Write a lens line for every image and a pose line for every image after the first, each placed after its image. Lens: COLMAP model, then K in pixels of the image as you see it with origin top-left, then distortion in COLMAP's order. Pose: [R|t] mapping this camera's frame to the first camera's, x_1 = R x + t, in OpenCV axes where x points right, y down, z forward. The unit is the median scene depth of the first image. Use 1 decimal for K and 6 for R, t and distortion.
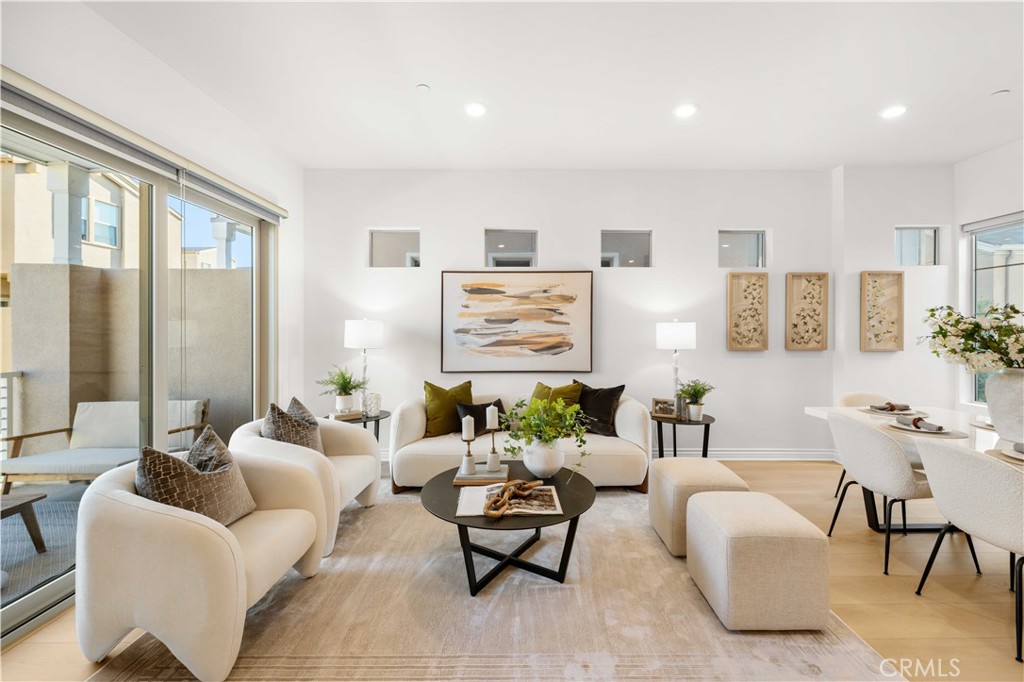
lens RADIAL K [[423.7, 0, 512.9], [0, 423.7, 333.4], [0, 0, 1]] dist [-0.004330, 0.000138]
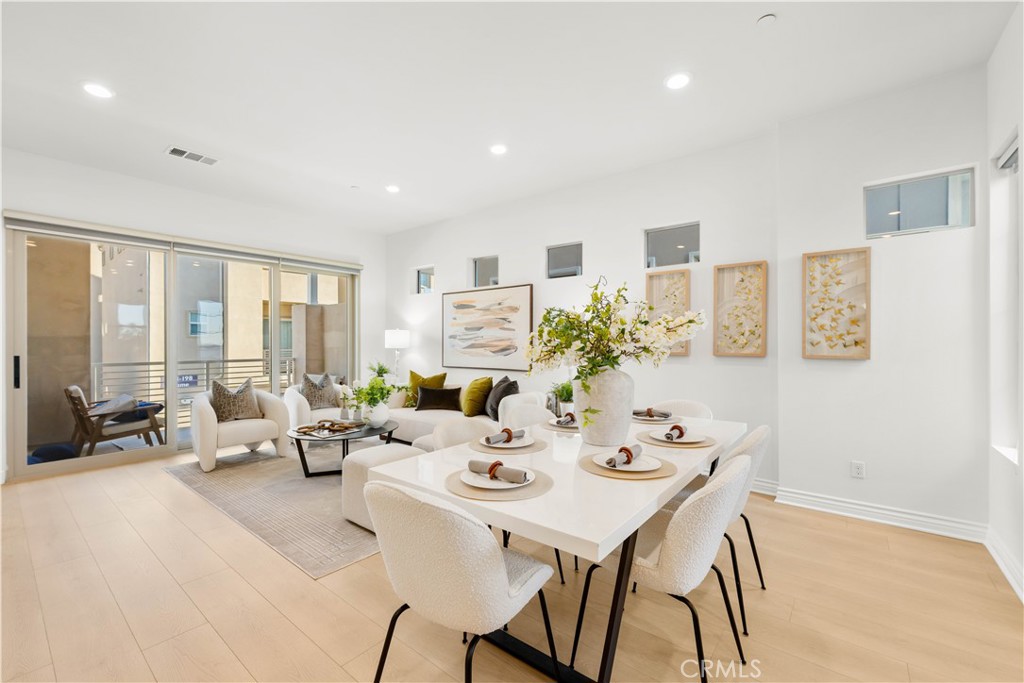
lens RADIAL K [[423.7, 0, 513.8], [0, 423.7, 345.6], [0, 0, 1]] dist [-0.004330, 0.000138]
pose [[0.772066, 0.004898, -0.635524, 0.891487], [-0.008634, 0.999959, -0.002783, 0.024430], [0.635484, 0.007636, 0.772076, 0.076324]]
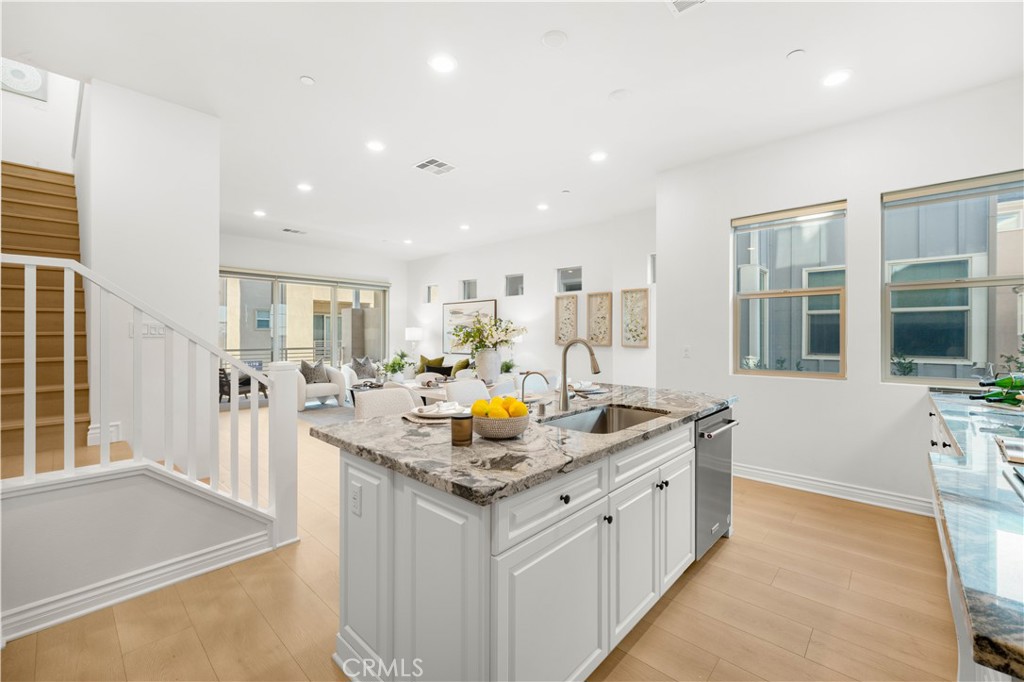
lens RADIAL K [[423.7, 0, 517.4], [0, 423.7, 336.1], [0, 0, 1]] dist [-0.004330, 0.000138]
pose [[0.728695, 0.005546, -0.684816, 1.503949], [-0.011322, 0.999928, -0.003949, 0.014700], [0.684745, 0.010631, 0.728705, -0.254804]]
